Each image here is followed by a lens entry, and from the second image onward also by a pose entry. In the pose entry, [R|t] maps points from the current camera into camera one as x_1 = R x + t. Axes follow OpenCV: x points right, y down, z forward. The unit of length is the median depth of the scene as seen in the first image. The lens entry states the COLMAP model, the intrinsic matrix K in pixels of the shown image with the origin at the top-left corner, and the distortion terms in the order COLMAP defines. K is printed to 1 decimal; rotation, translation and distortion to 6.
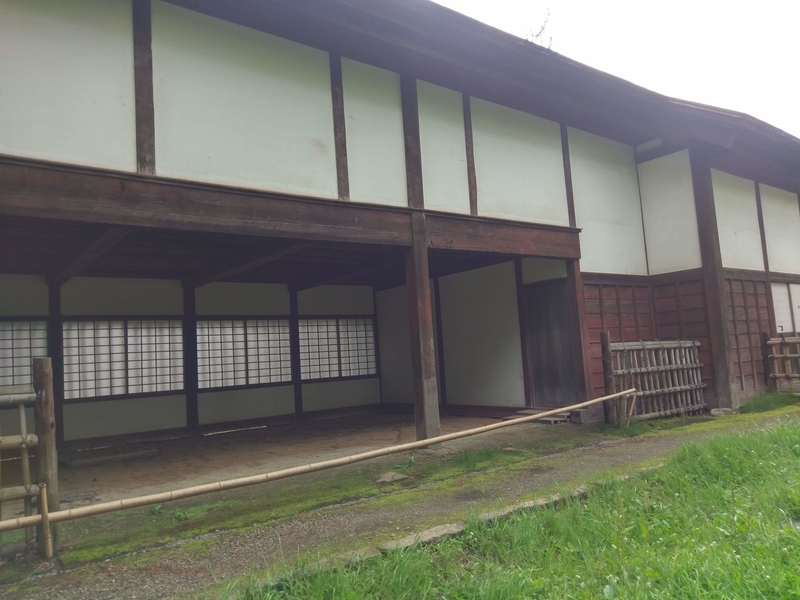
lens RADIAL K [[606.6, 0, 399.7], [0, 606.6, 299.0], [0, 0, 1]] dist [0.043841, -0.000007]
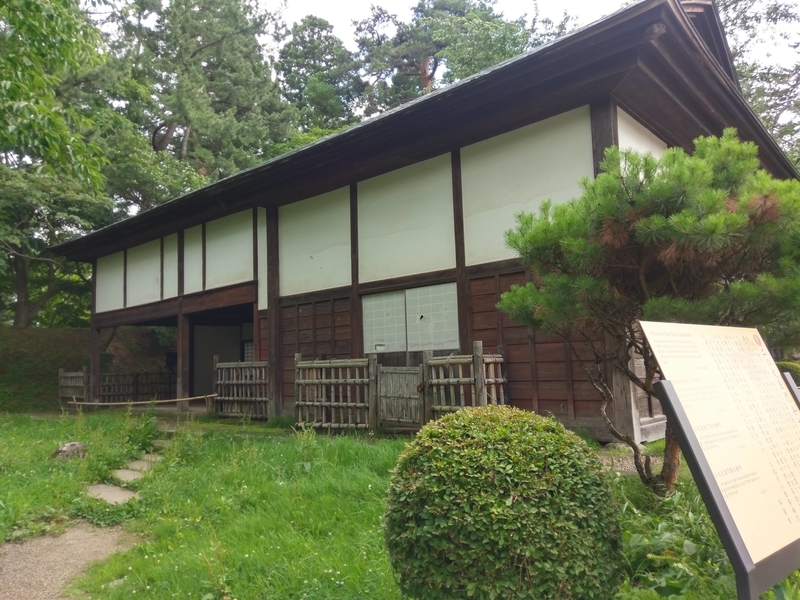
lens RADIAL K [[606.6, 0, 399.8], [0, 606.6, 301.8], [0, 0, 1]] dist [0.043841, -0.000007]
pose [[0.190113, -0.042871, -0.980826, 1.993180], [0.125725, 0.991883, -0.018985, 0.004934], [0.973679, -0.119705, 0.193960, 1.187989]]
